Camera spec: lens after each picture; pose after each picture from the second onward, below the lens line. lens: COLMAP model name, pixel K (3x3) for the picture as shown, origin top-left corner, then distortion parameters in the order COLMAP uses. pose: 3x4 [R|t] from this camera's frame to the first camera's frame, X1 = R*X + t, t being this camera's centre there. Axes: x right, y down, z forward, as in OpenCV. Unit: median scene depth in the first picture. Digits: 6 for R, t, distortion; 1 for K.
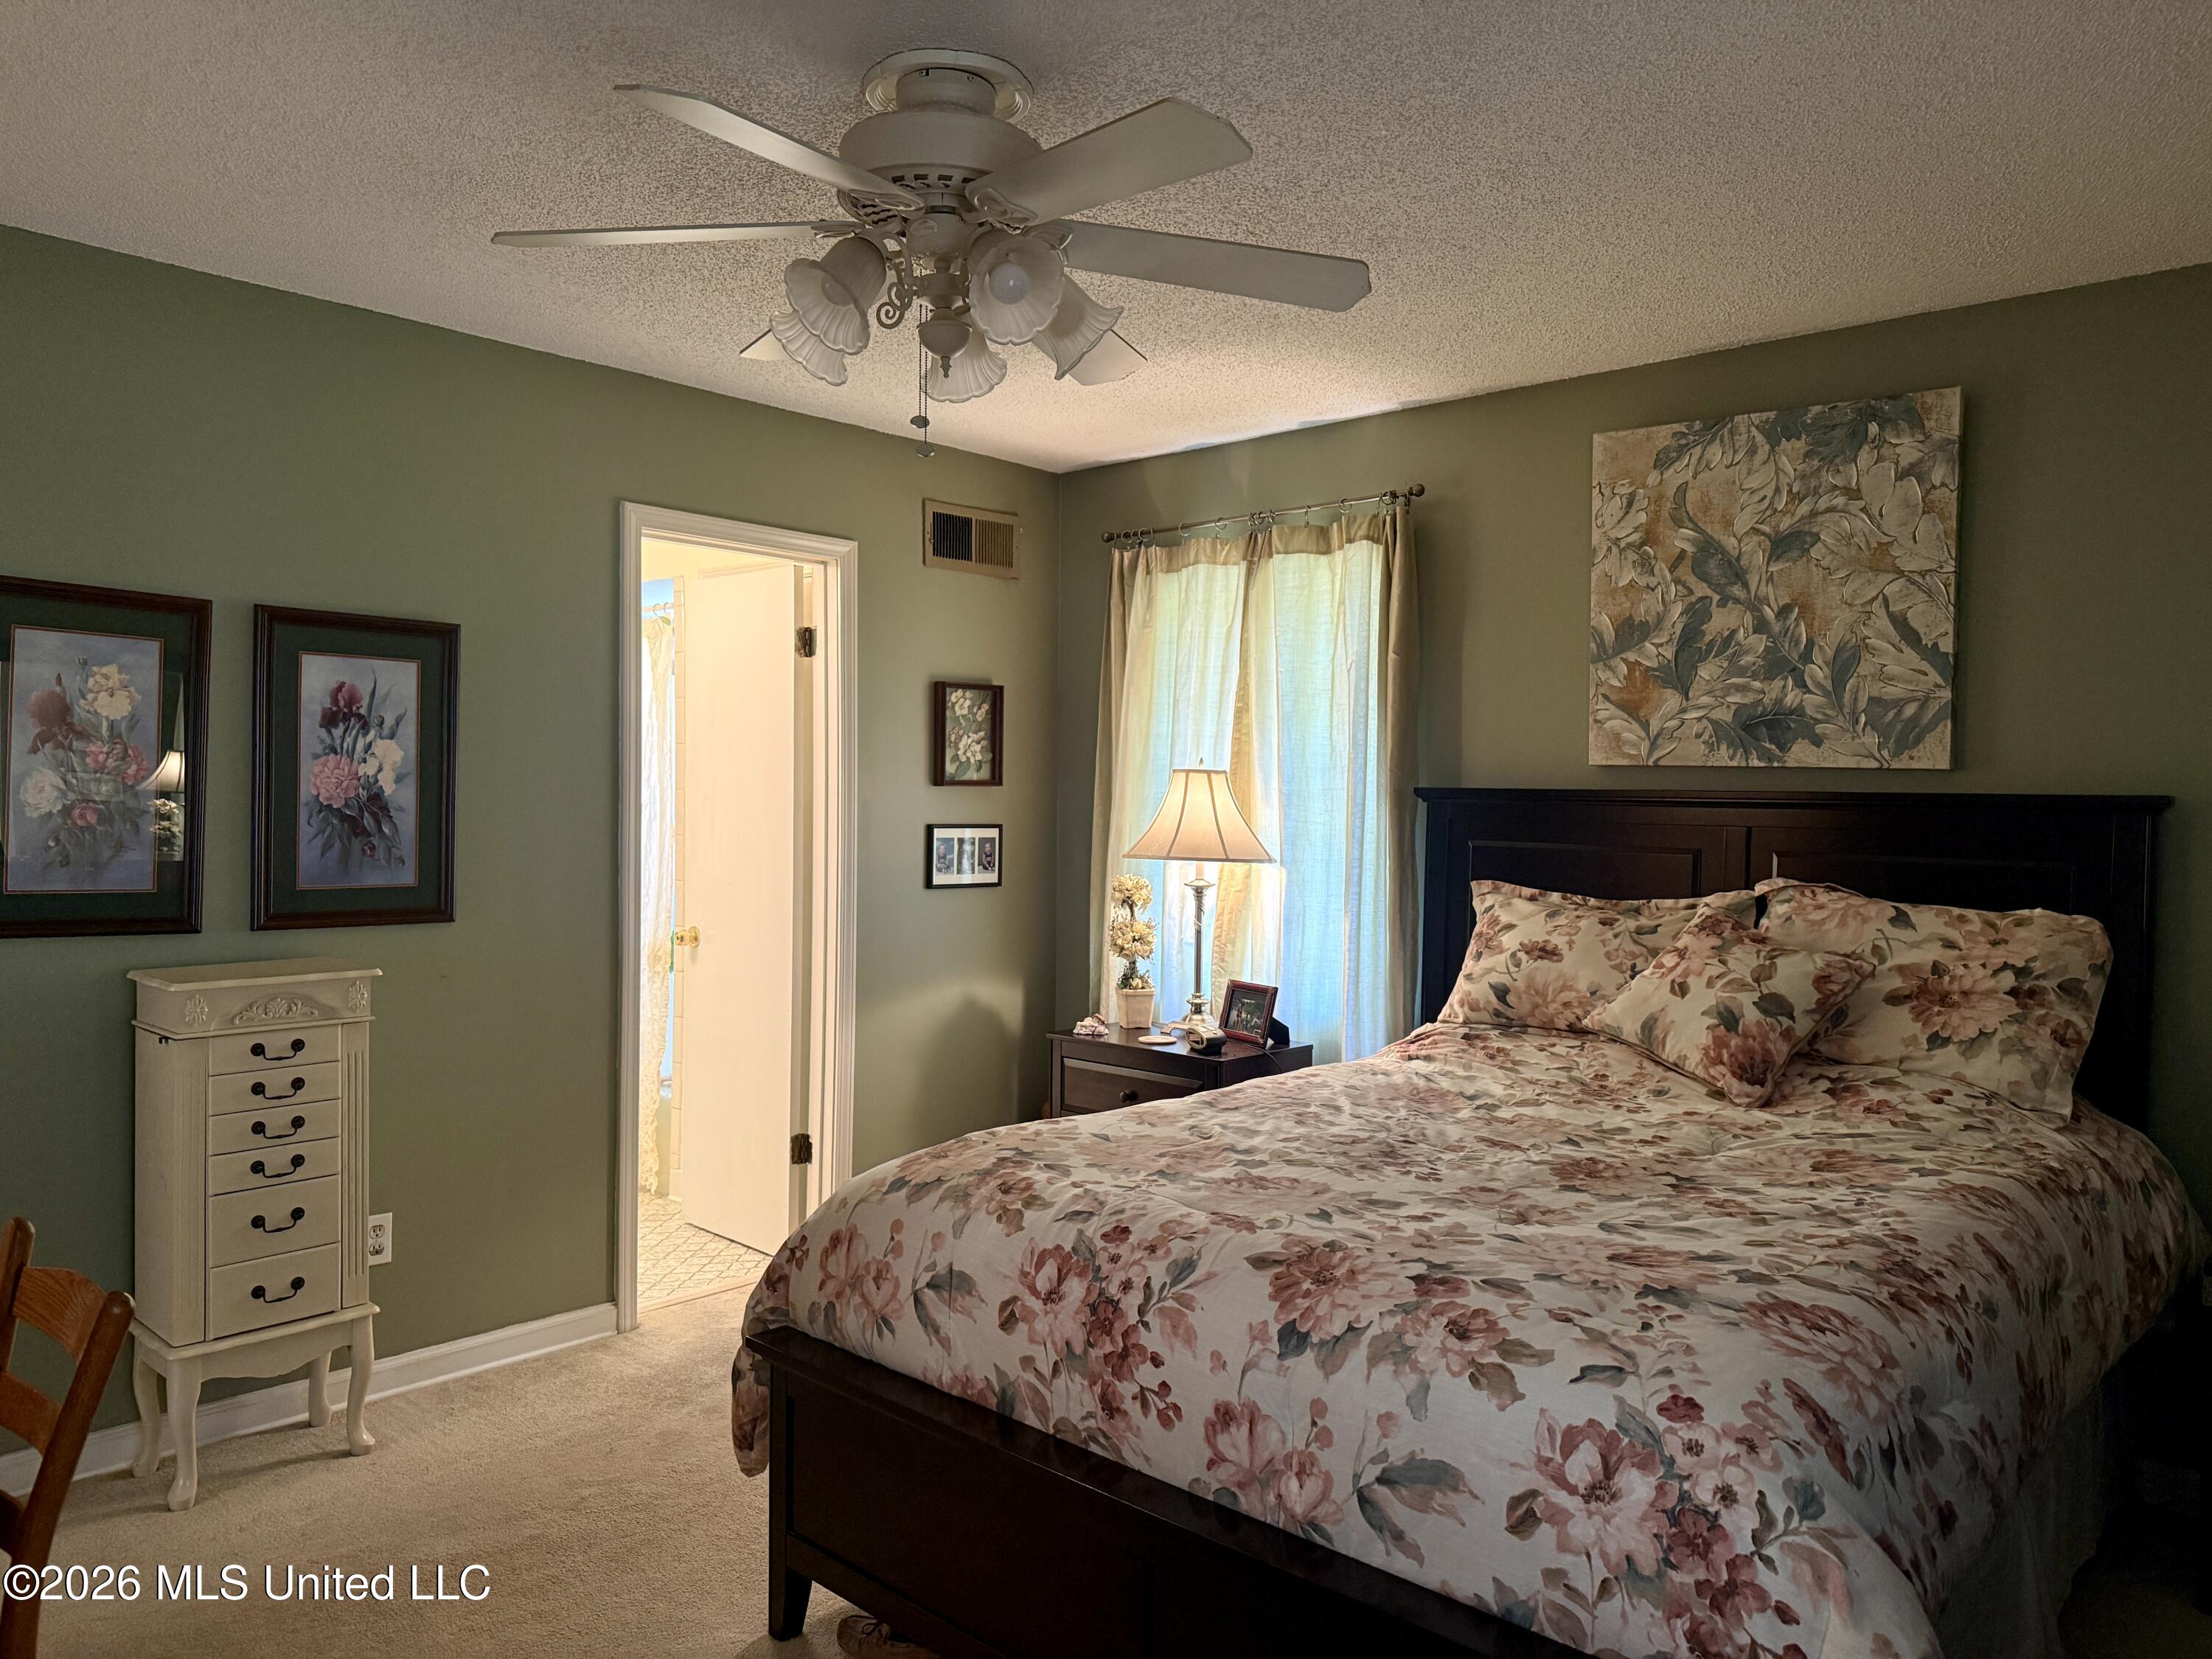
lens RADIAL K [[1575.8, 0, 1134.3], [0, 1575.8, 808.5], [0, 0, 1]] dist [0.128078, -0.276136]
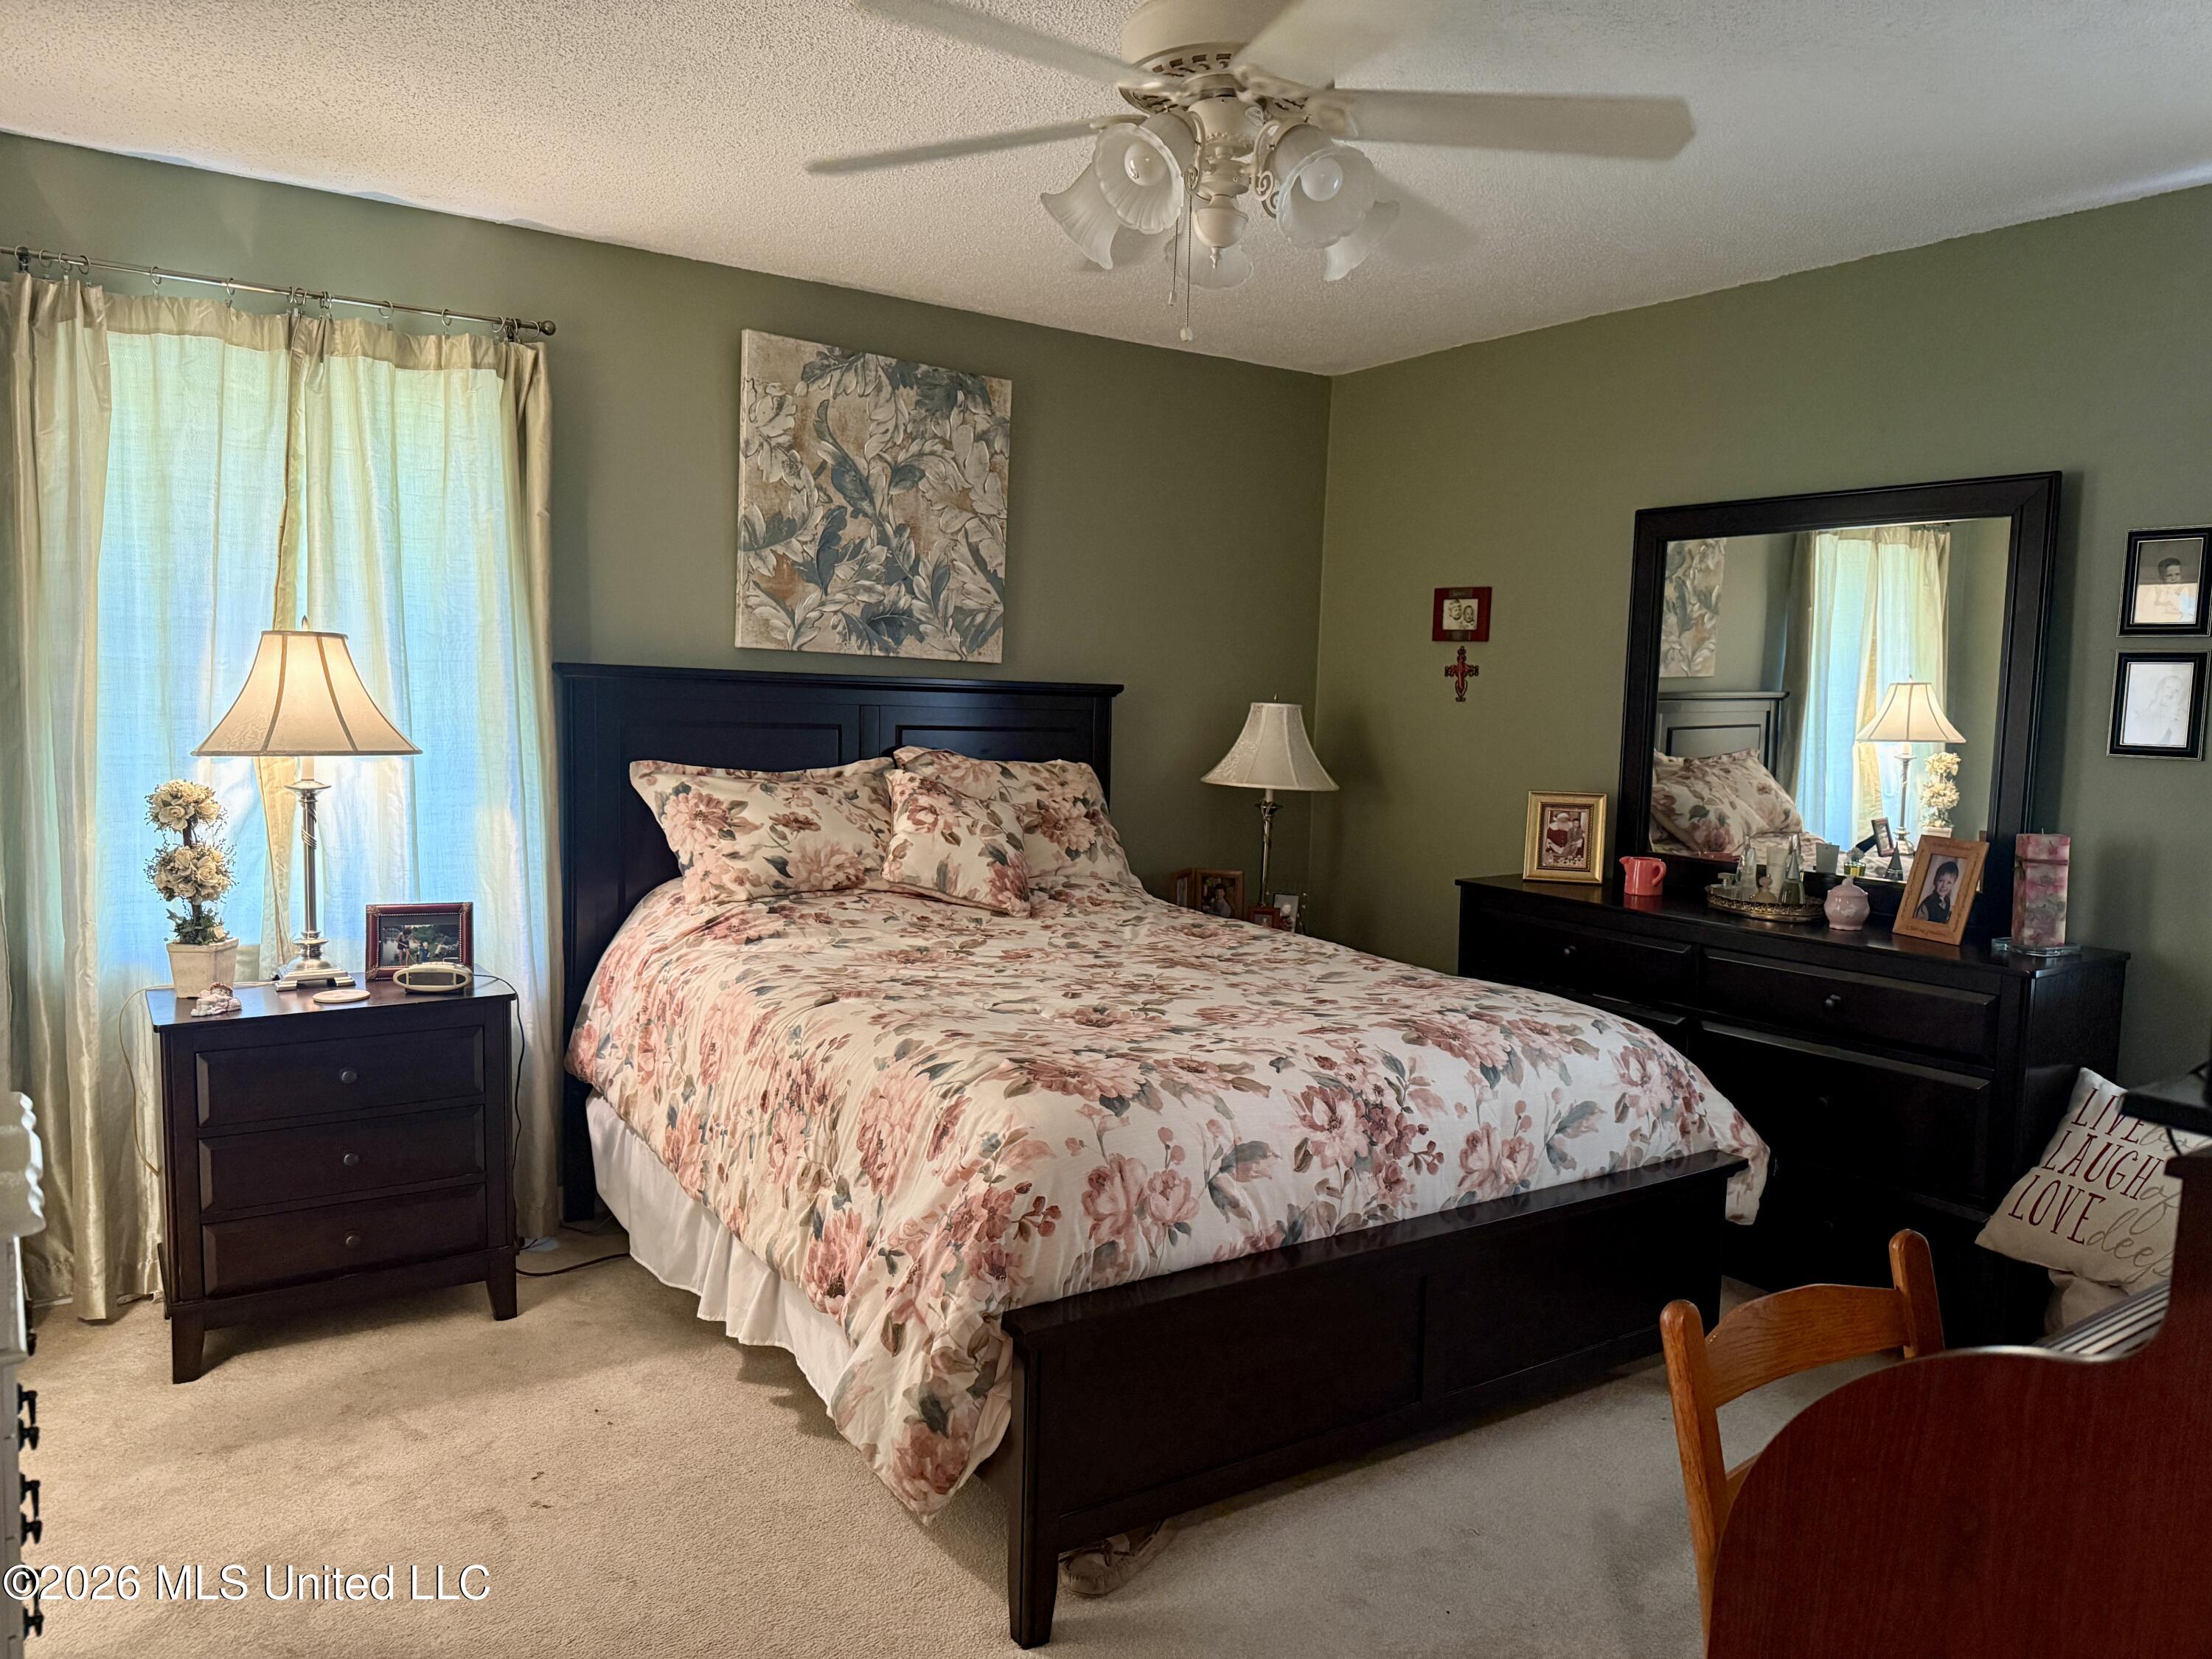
lens RADIAL K [[1543.1, 0, 1106.0], [0, 1543.1, 829.5], [0, 0, 1]] dist [0.151719, -0.256776]
pose [[0.218028, -0.093925, 0.971412, -0.748566], [-0.016557, 0.994859, 0.099908, -0.015629], [-0.975802, -0.037867, 0.215352, 0.578581]]
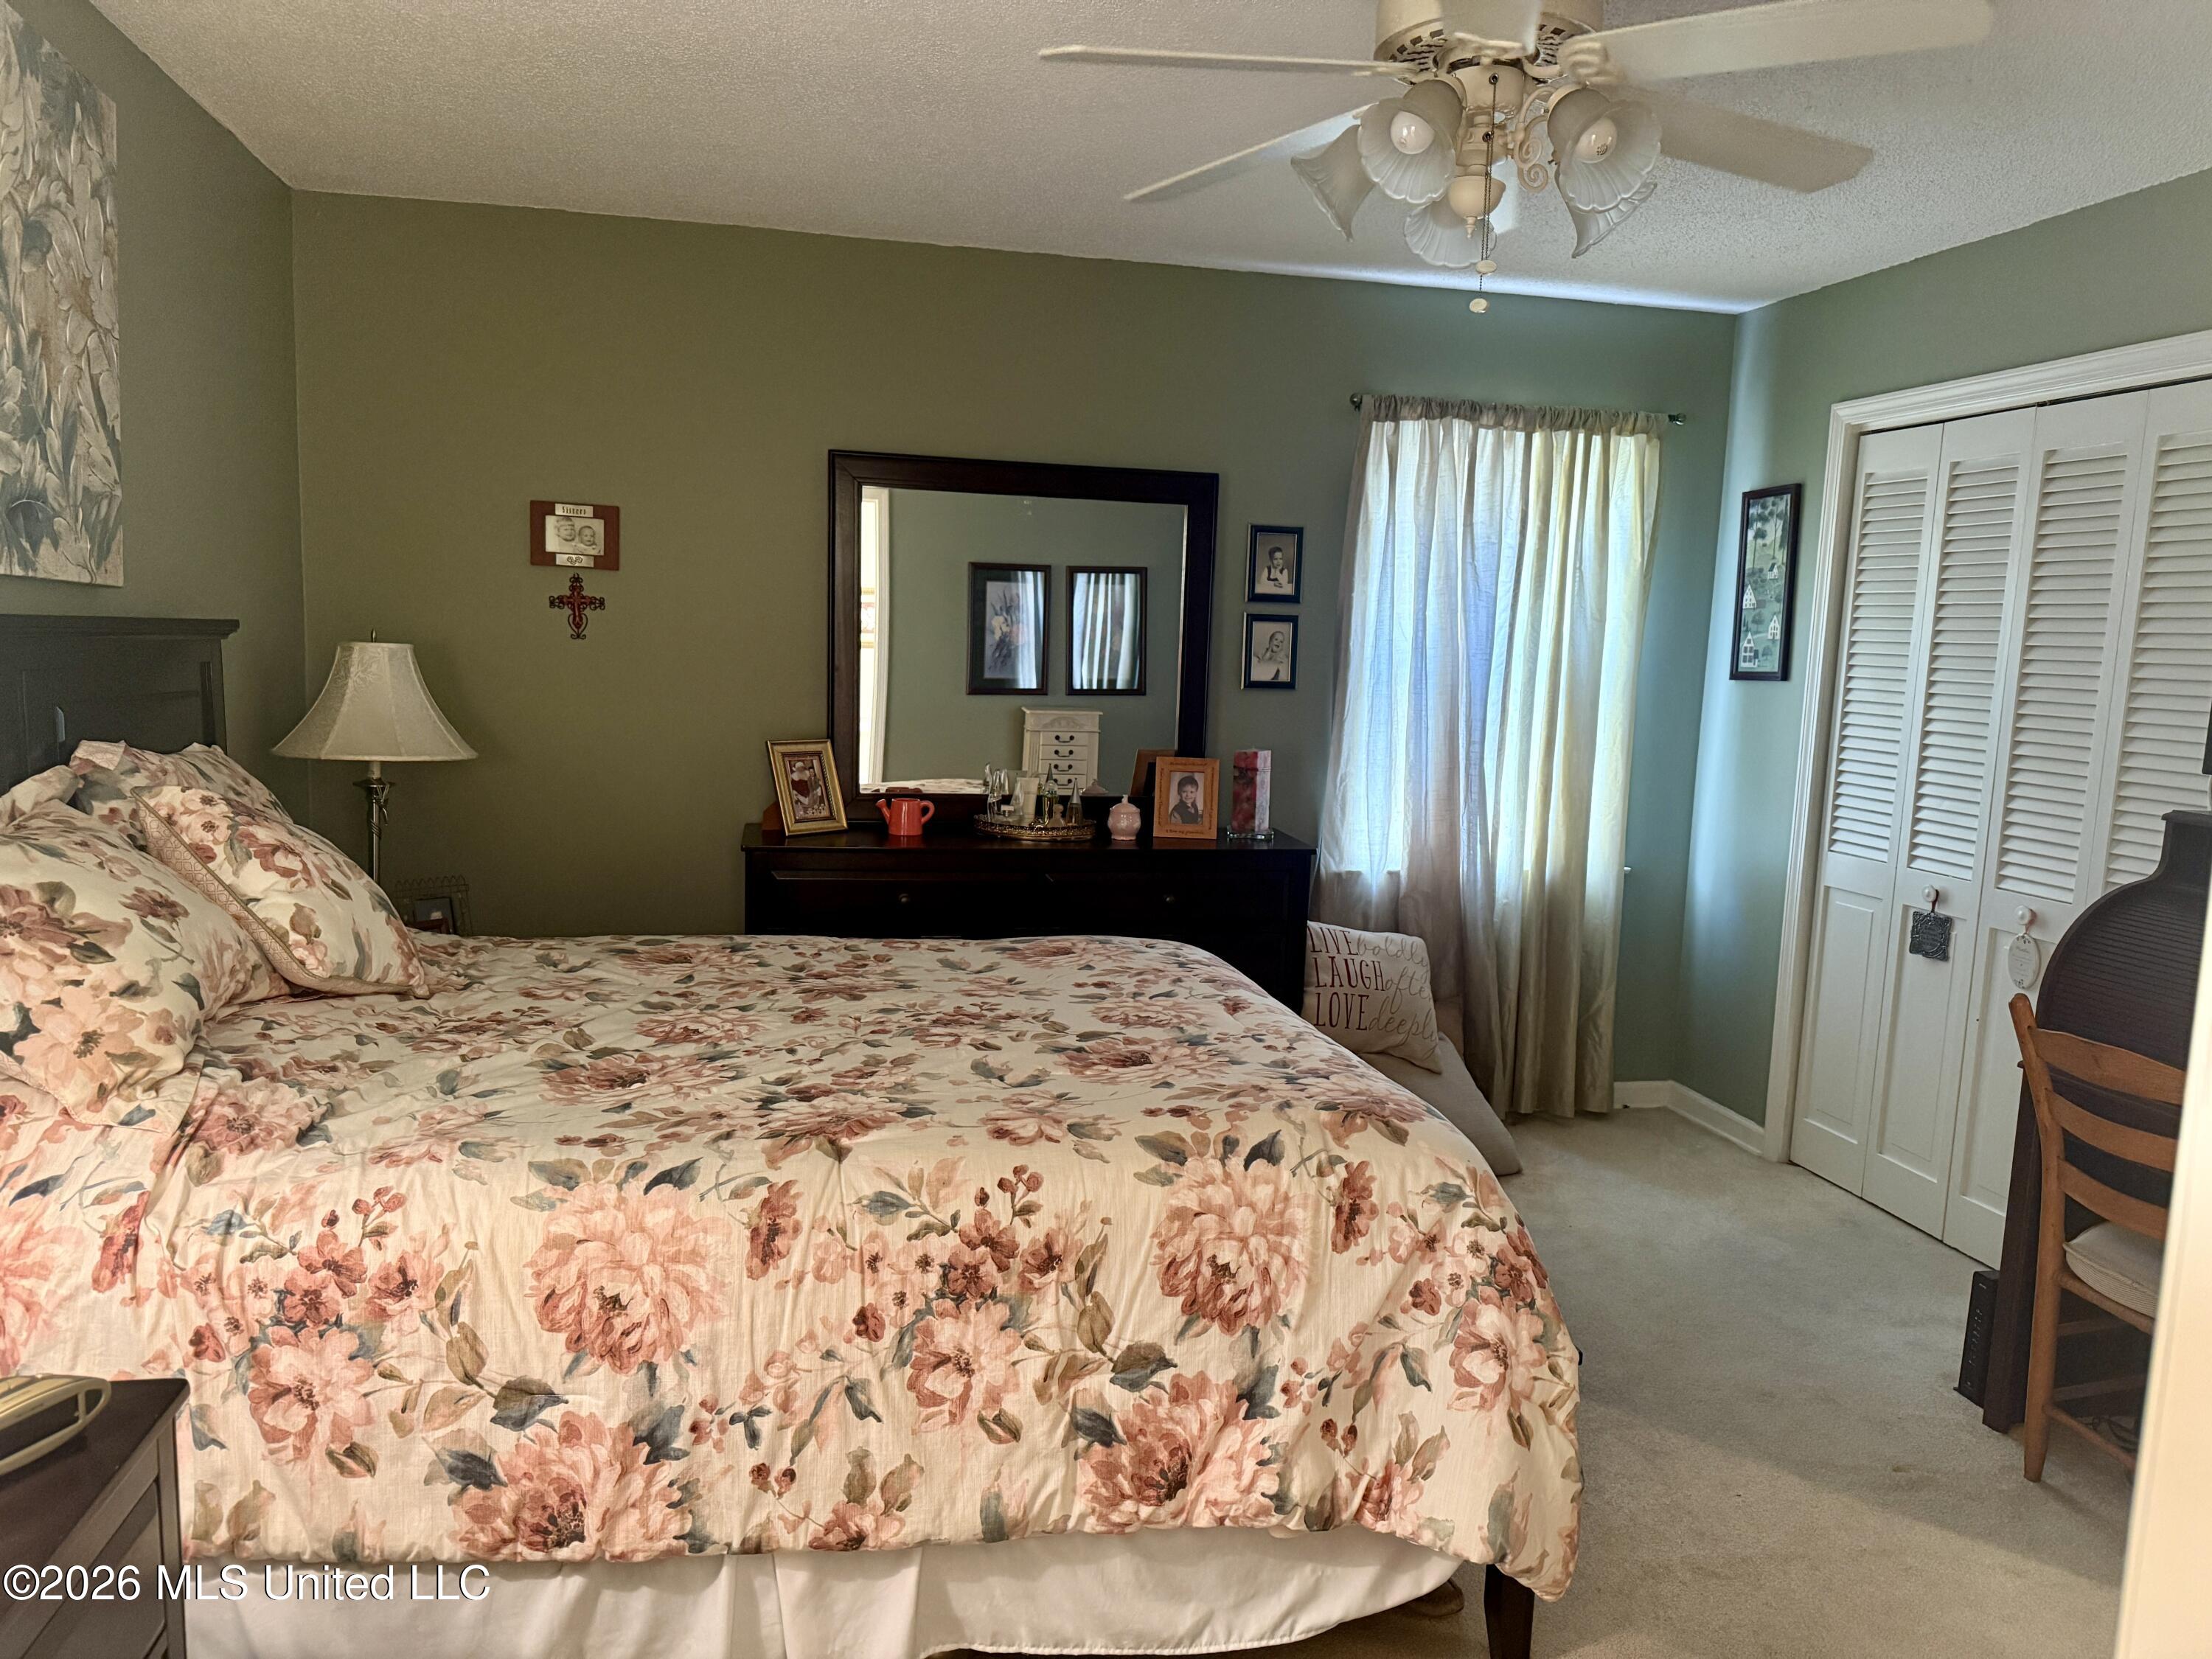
lens RADIAL K [[1540.7, 0, 1106.0], [0, 1540.7, 829.5], [0, 0, 1]] dist [0.093888, -0.110681]
pose [[-0.821192, -0.108094, 0.560322, -0.344178], [-0.038571, 0.990164, 0.134488, -0.027355], [-0.569348, 0.088828, -0.817284, 1.298411]]
